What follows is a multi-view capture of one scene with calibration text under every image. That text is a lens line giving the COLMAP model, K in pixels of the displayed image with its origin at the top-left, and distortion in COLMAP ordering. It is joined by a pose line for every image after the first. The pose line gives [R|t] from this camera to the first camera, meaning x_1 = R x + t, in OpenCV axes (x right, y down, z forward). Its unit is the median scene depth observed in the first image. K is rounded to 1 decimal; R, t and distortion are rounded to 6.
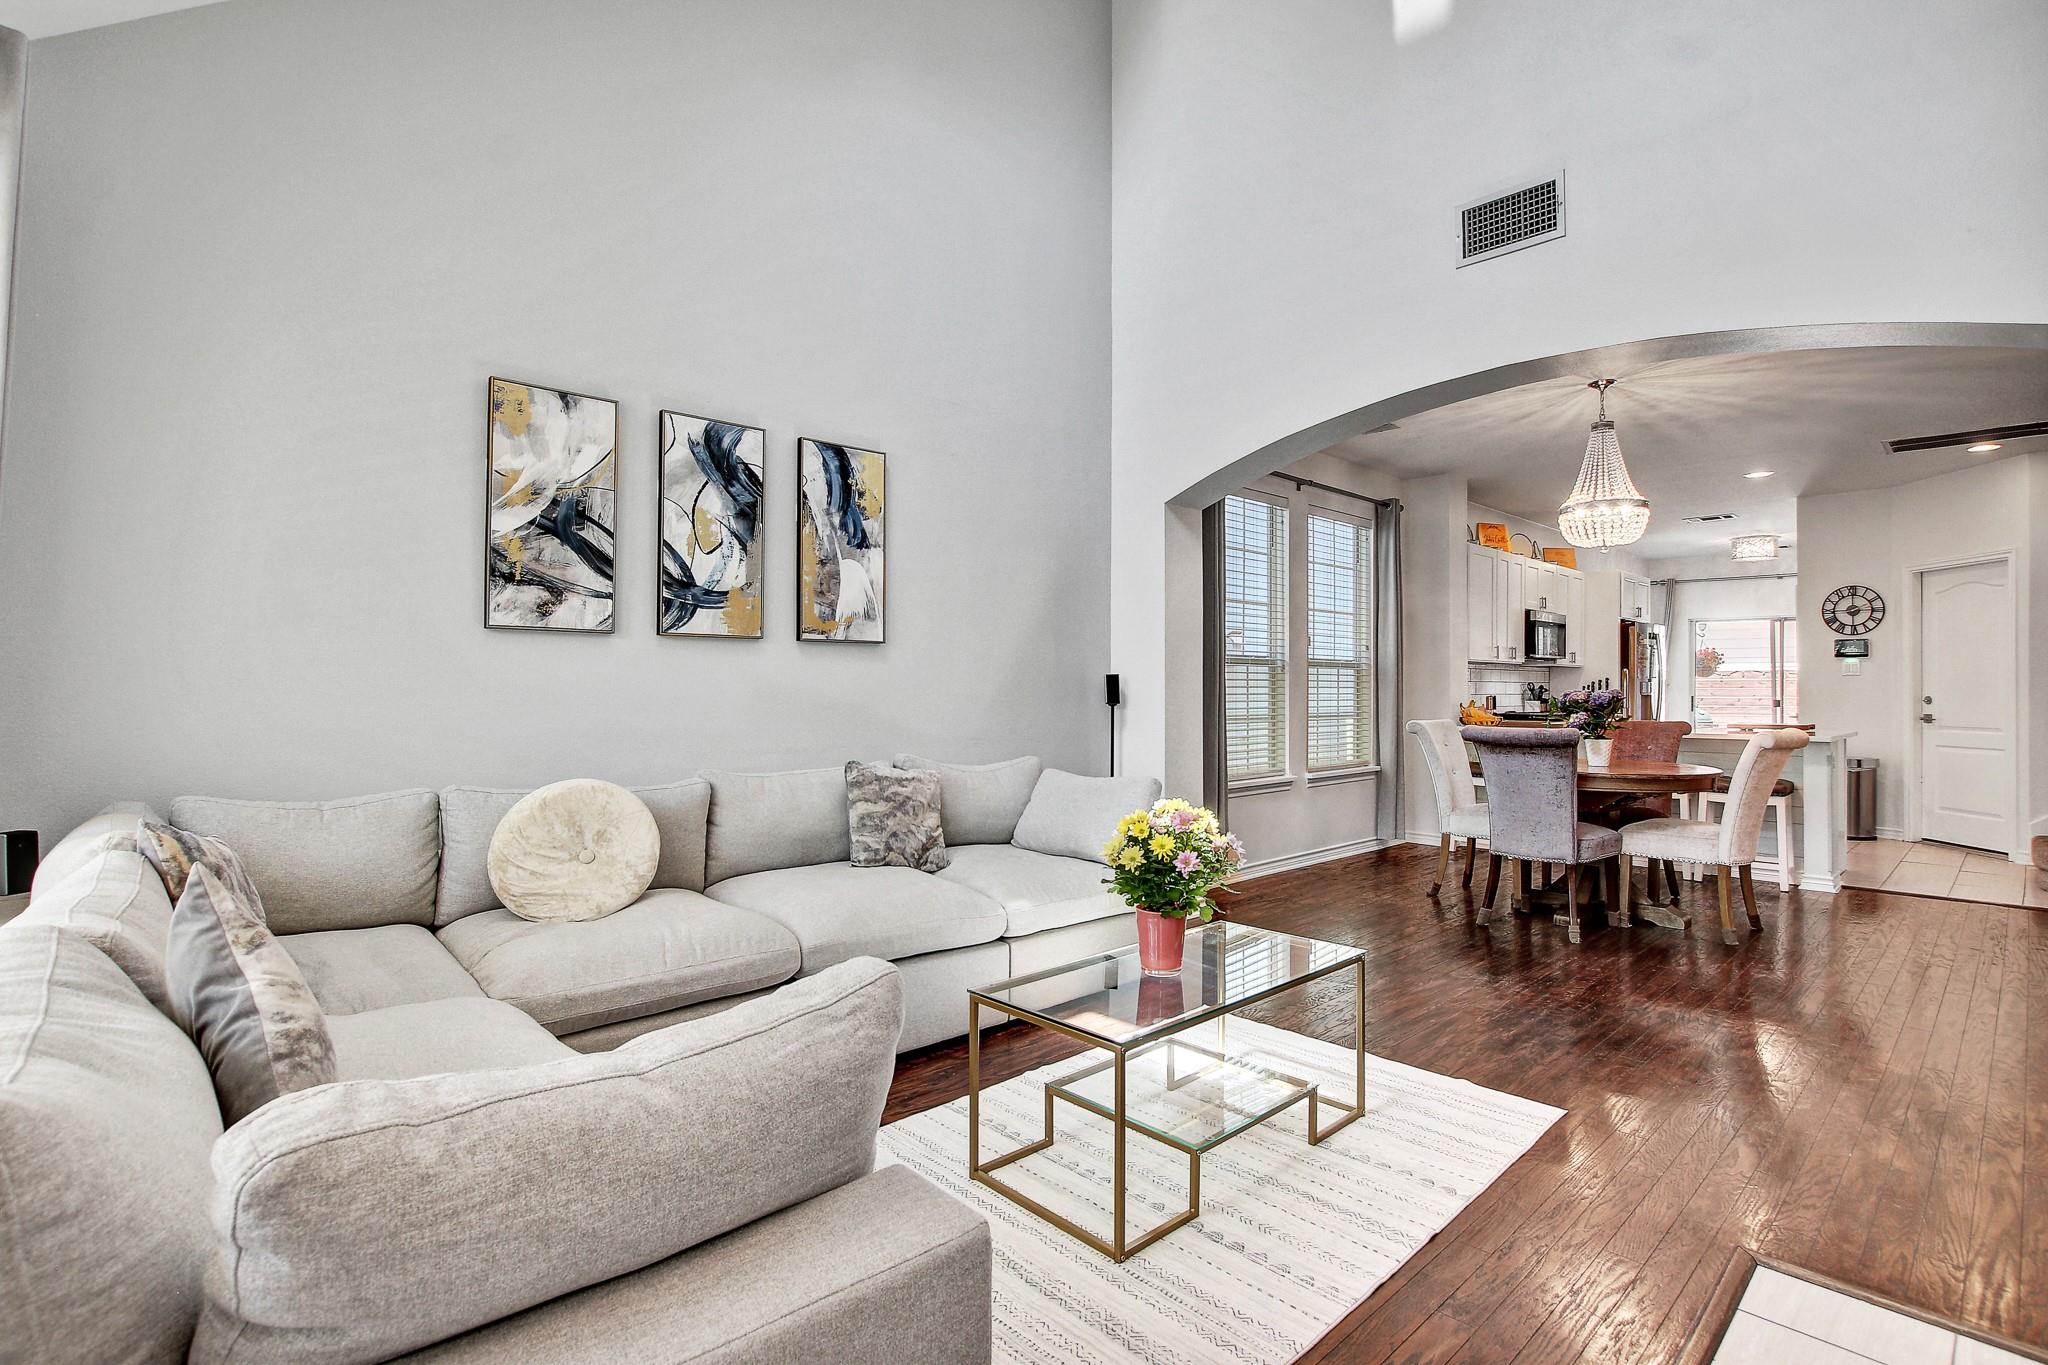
lens RADIAL K [[946.9, 0, 1058.7], [0, 946.9, 679.4], [0, 0, 1]] dist [-0.030408, 0.001255]
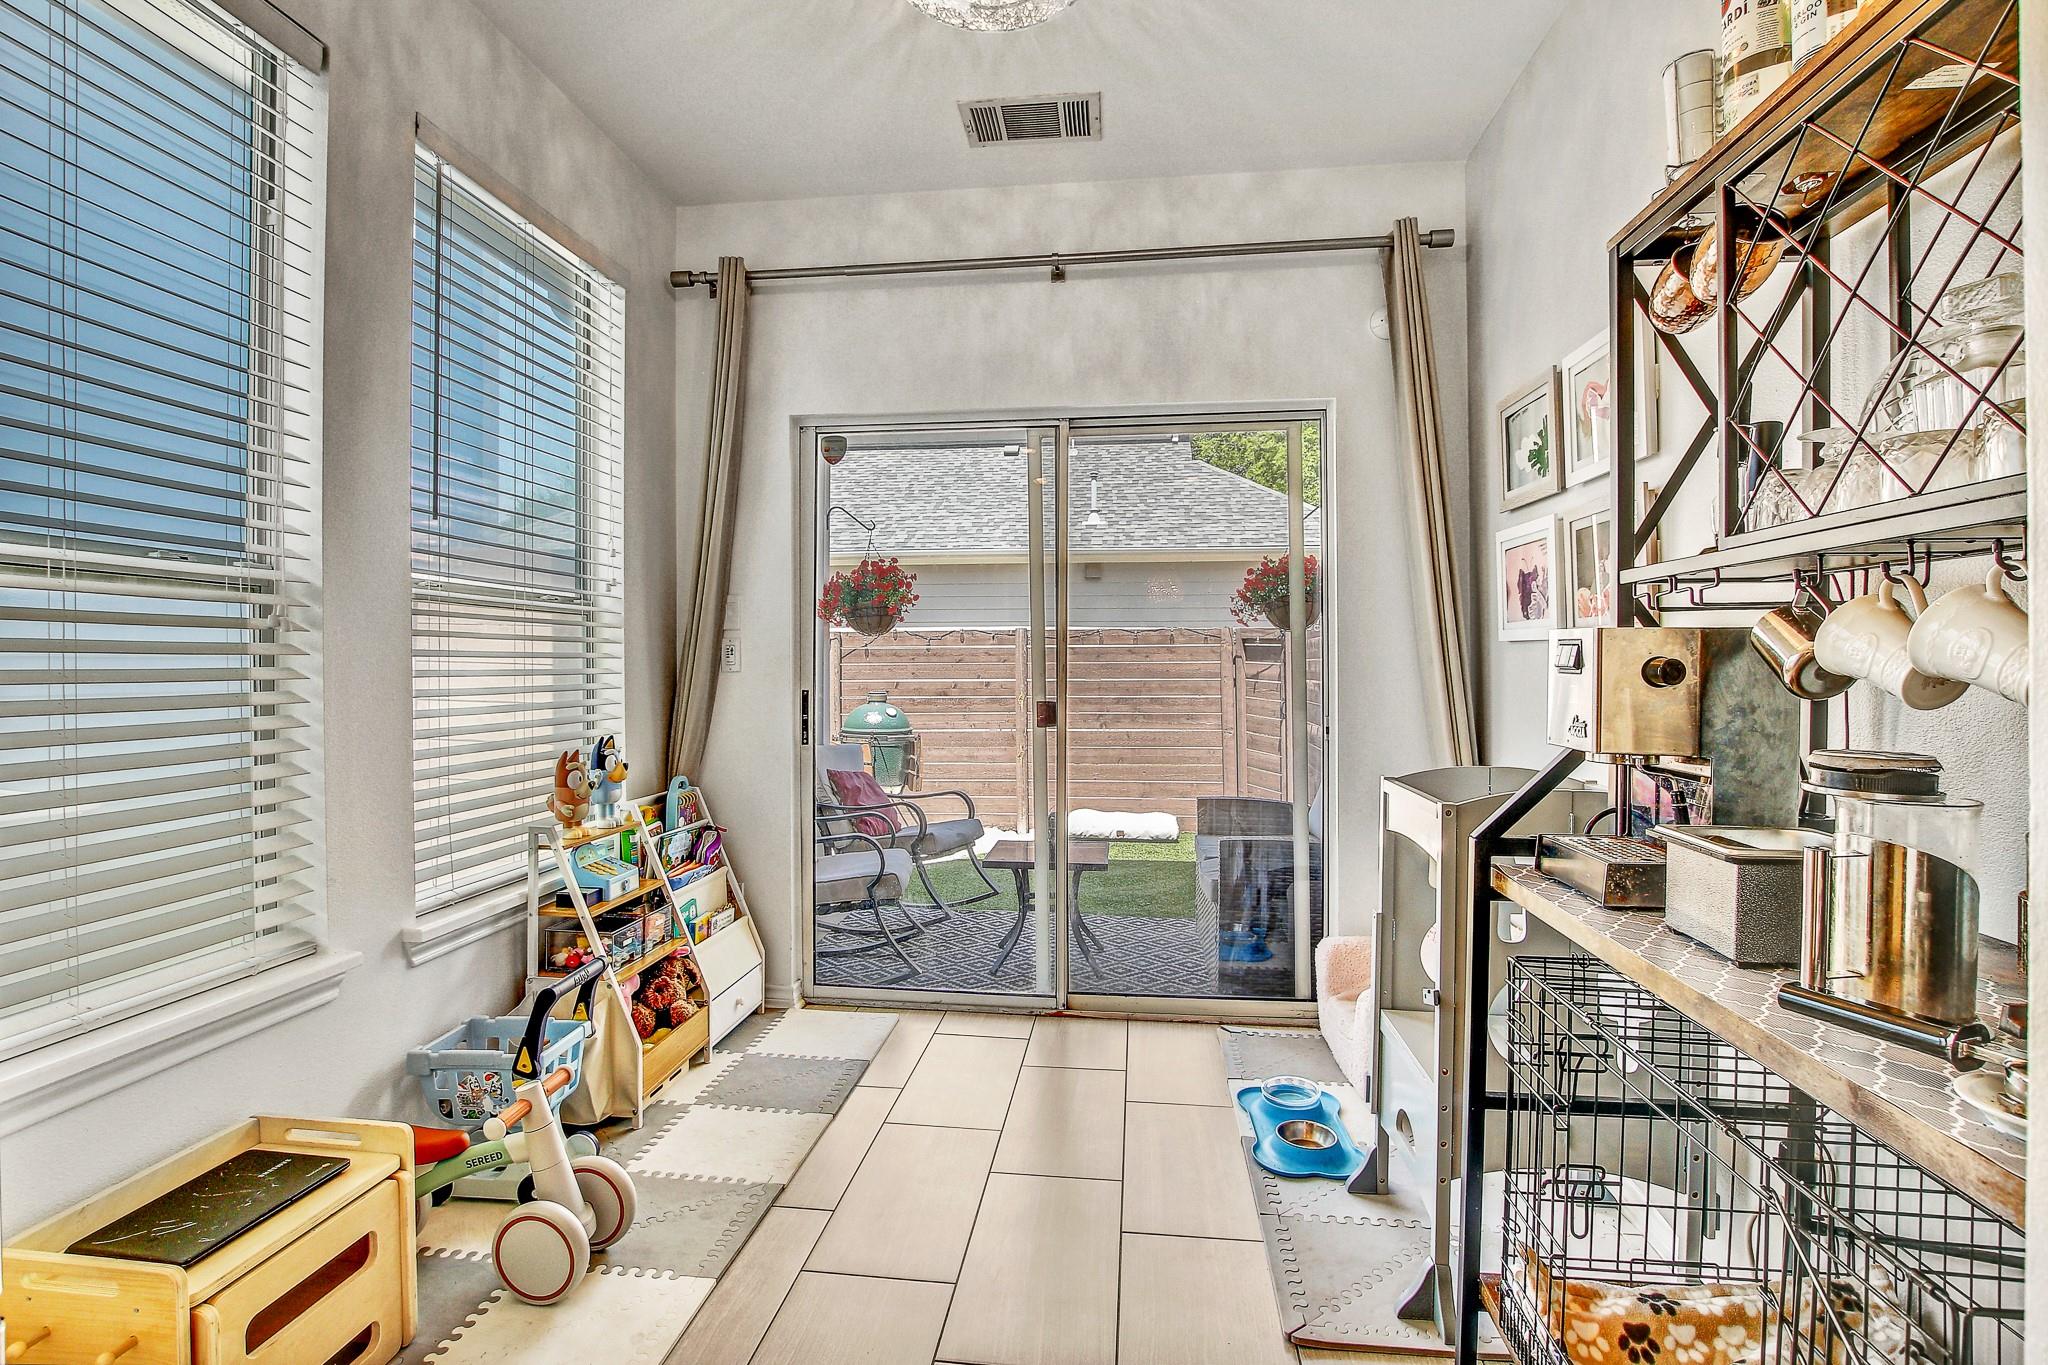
lens RADIAL K [[946.9, 0, 1028.7], [0, 946.9, 676.4], [0, 0, 1]] dist [-0.030408, 0.001255]
pose [[0.765232, -0.013734, 0.643608, 0.855607], [-0.000290, 0.999765, 0.021679, 0.012386], [-0.643755, -0.016777, 0.765048, 1.152880]]
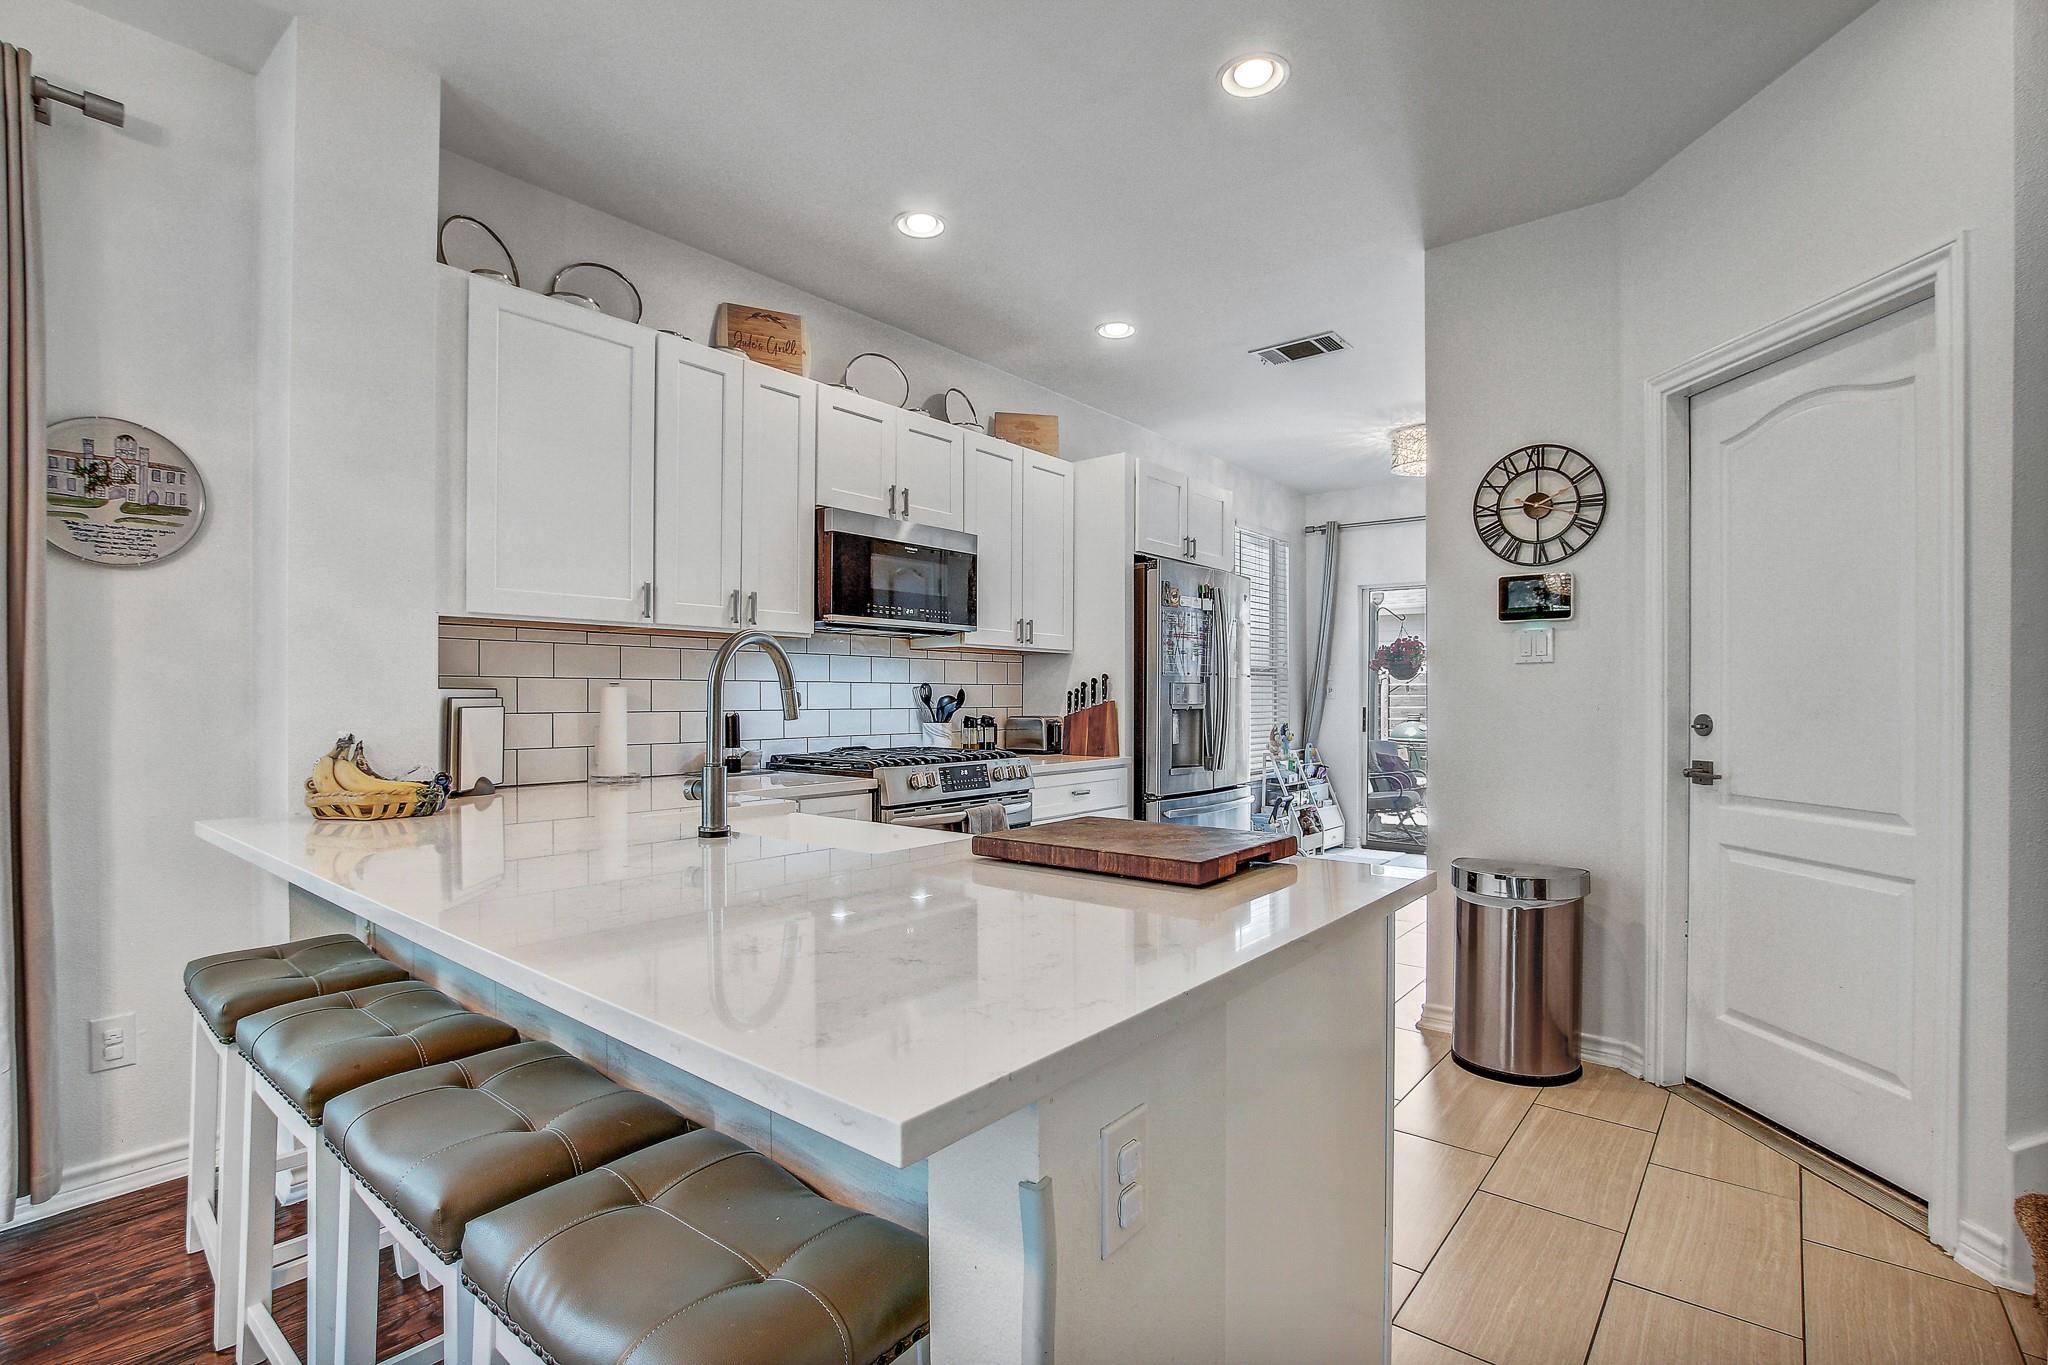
lens RADIAL K [[946.9, 0, 1041.7], [0, 946.9, 696.8], [0, 0, 1]] dist [-0.030408, 0.001255]
pose [[0.990215, -0.003450, 0.139508, 0.585195], [0.001949, 0.999939, 0.010897, 0.005799], [-0.139537, -0.010519, 0.990161, 0.621516]]
